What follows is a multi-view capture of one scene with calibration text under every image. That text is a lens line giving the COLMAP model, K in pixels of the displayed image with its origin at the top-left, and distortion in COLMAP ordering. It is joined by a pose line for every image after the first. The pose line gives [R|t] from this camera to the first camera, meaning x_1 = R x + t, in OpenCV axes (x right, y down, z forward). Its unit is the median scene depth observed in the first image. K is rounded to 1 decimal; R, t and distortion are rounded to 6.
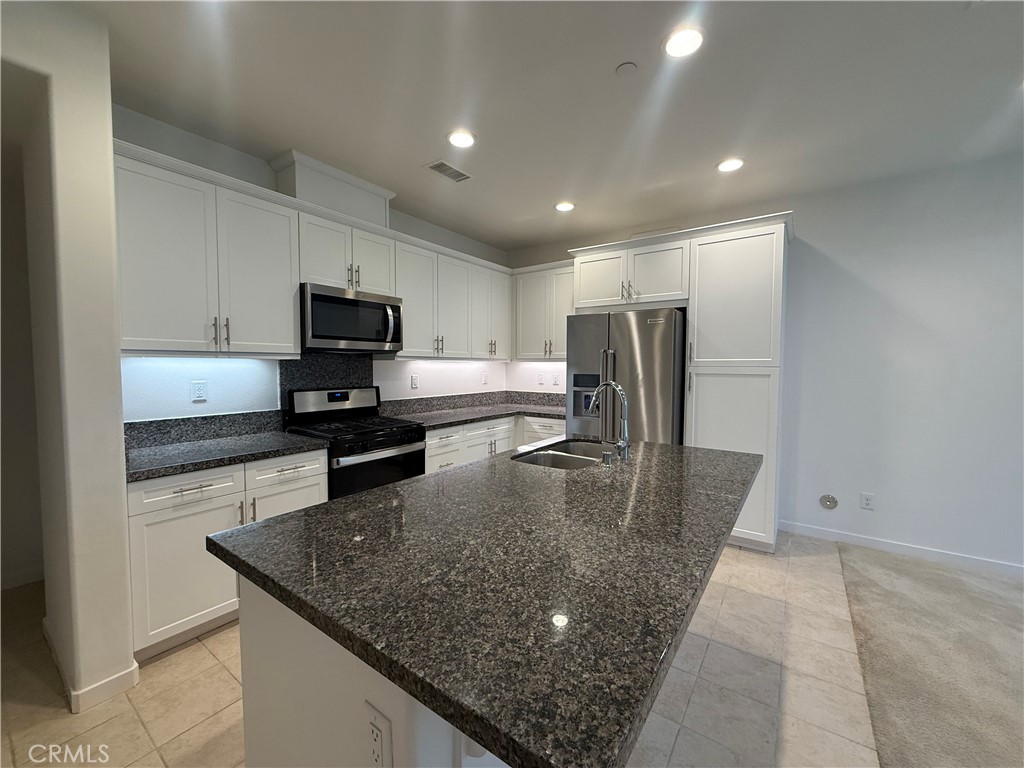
lens RADIAL K [[408.4, 0, 507.3], [0, 408.4, 384.6], [0, 0, 1]] dist [-0.002556, 0.000343]
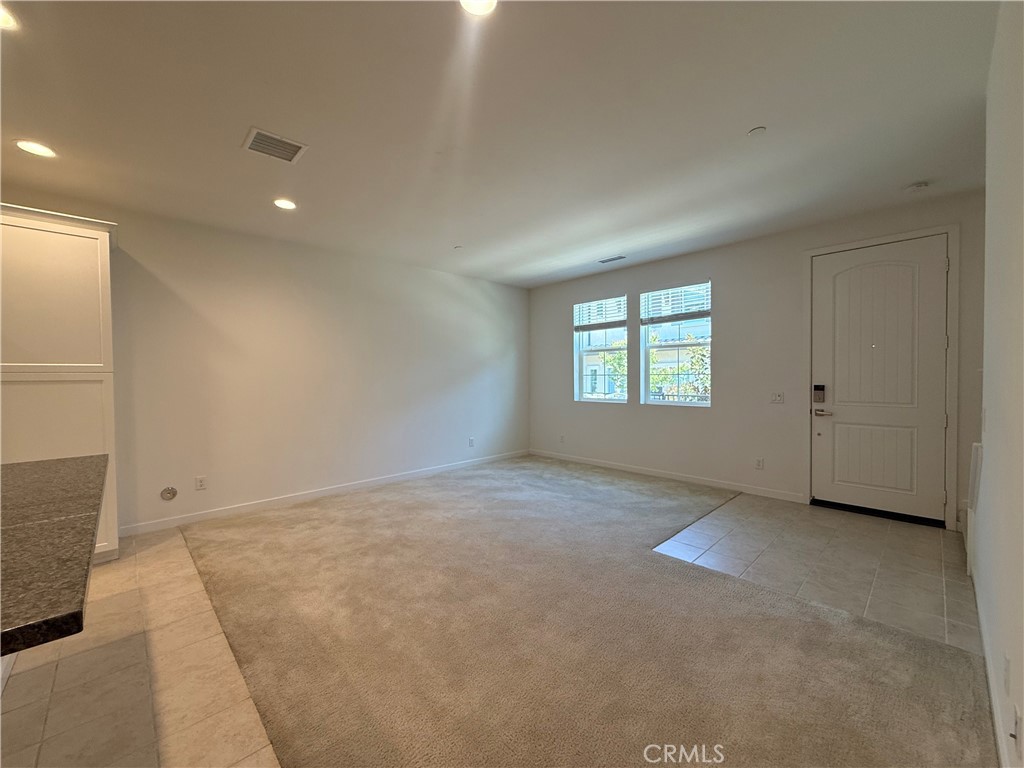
lens RADIAL K [[408.4, 0, 514.2], [0, 408.4, 382.5], [0, 0, 1]] dist [-0.002556, 0.000343]
pose [[0.169381, -0.020975, 0.985327, -0.161709], [0.058554, 0.998222, 0.011184, 0.028600], [-0.983810, 0.055800, 0.170308, -0.154673]]
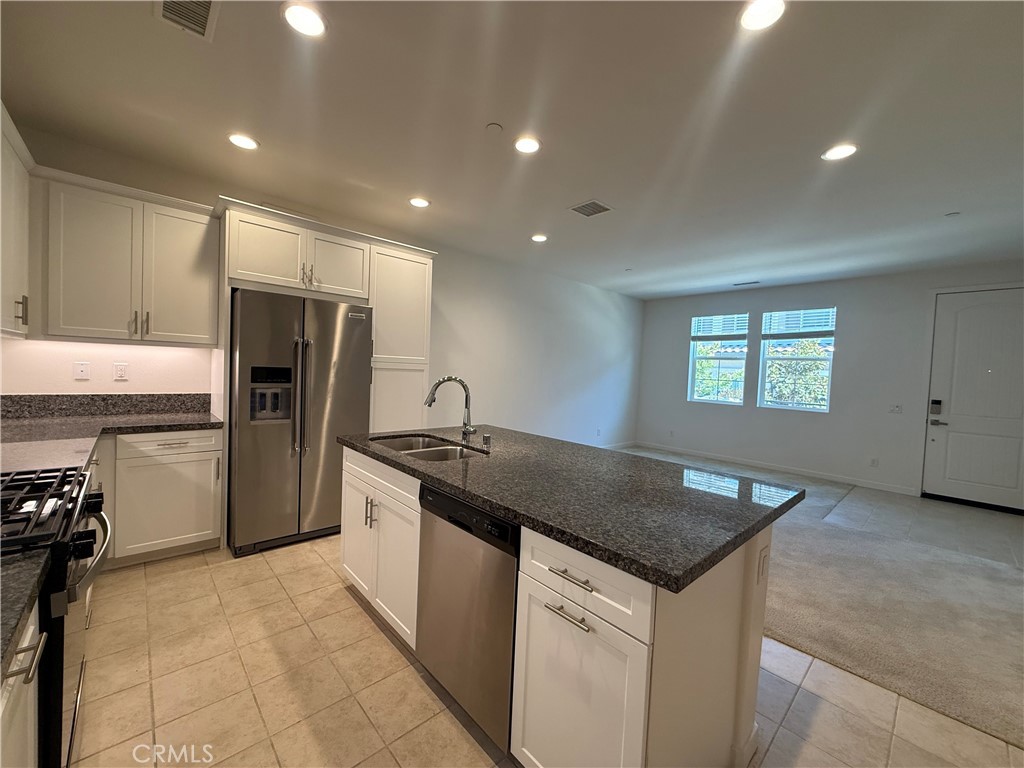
lens RADIAL K [[408.4, 0, 514.4], [0, 408.4, 382.8], [0, 0, 1]] dist [-0.002556, 0.000343]
pose [[0.191161, -0.026469, 0.981202, -0.600628], [0.007559, 0.999646, 0.025494, -0.012758], [-0.981530, 0.002543, 0.191293, 0.442681]]
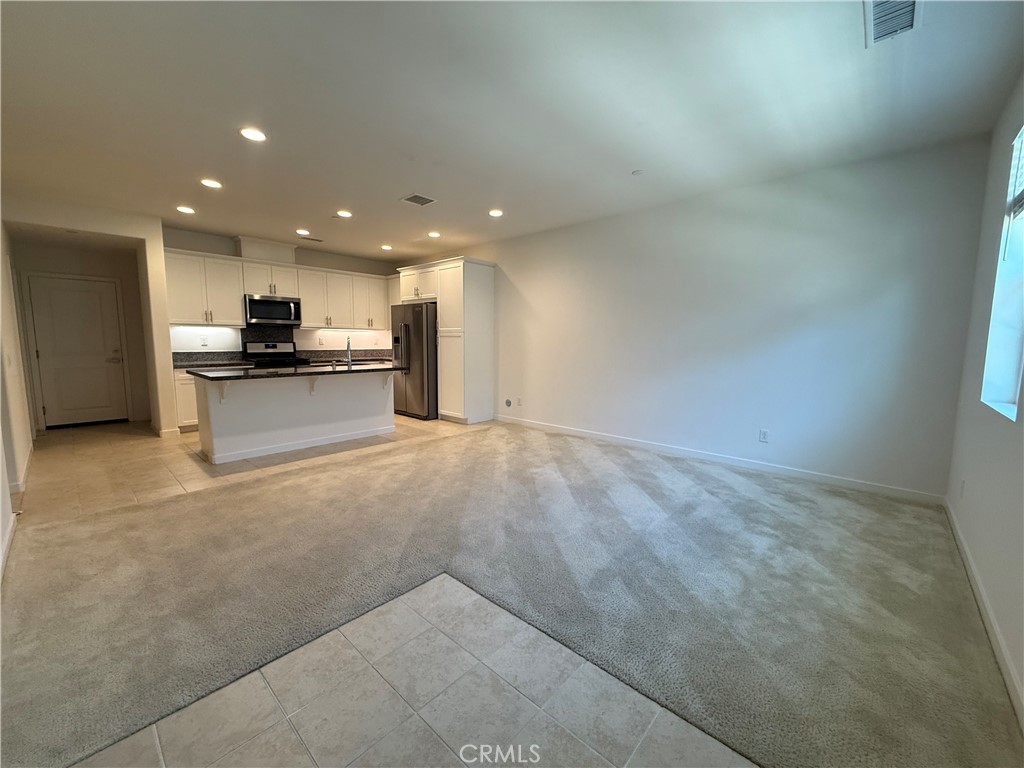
lens RADIAL K [[408.4, 0, 508.9], [0, 408.4, 385.8], [0, 0, 1]] dist [-0.002556, 0.000343]
pose [[0.993657, 0.017125, -0.111141, 1.094905], [-0.009886, 0.997813, 0.065364, 0.087469], [0.112017, -0.063850, 0.991653, -1.007802]]
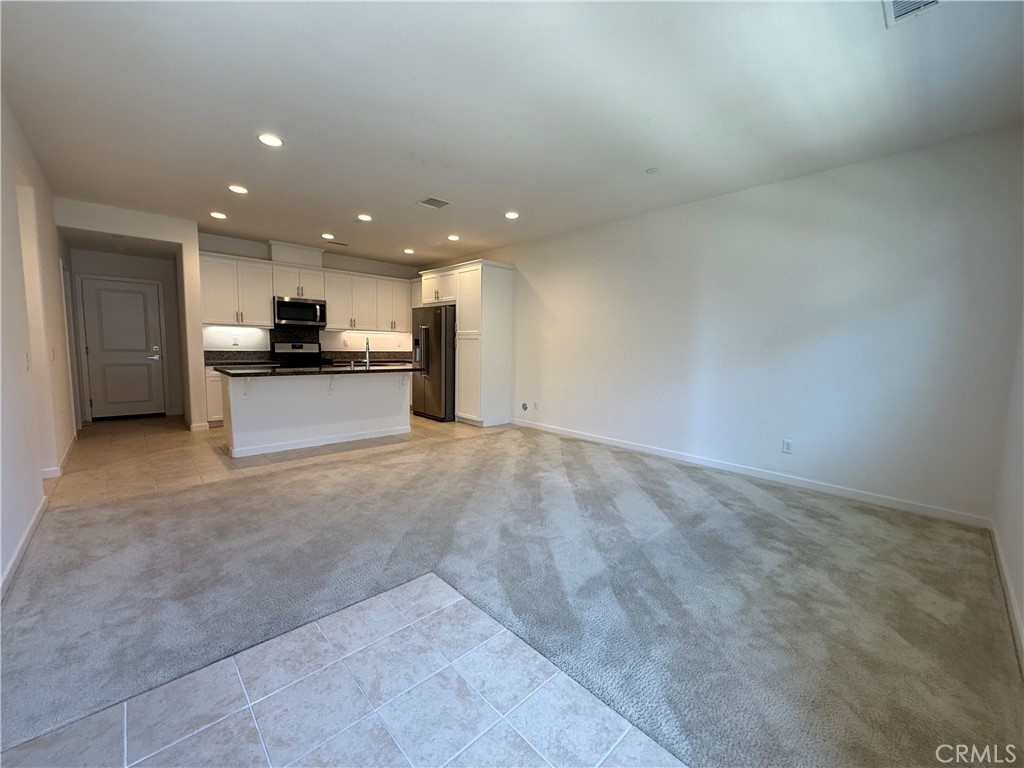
lens RADIAL K [[408.4, 0, 509.4], [0, 408.4, 385.9], [0, 0, 1]] dist [-0.002556, 0.000343]
pose [[0.982258, 0.035551, -0.184132, 1.163924], [-0.026353, 0.998291, 0.052164, 0.100428], [0.185672, -0.046386, 0.981516, -0.985248]]
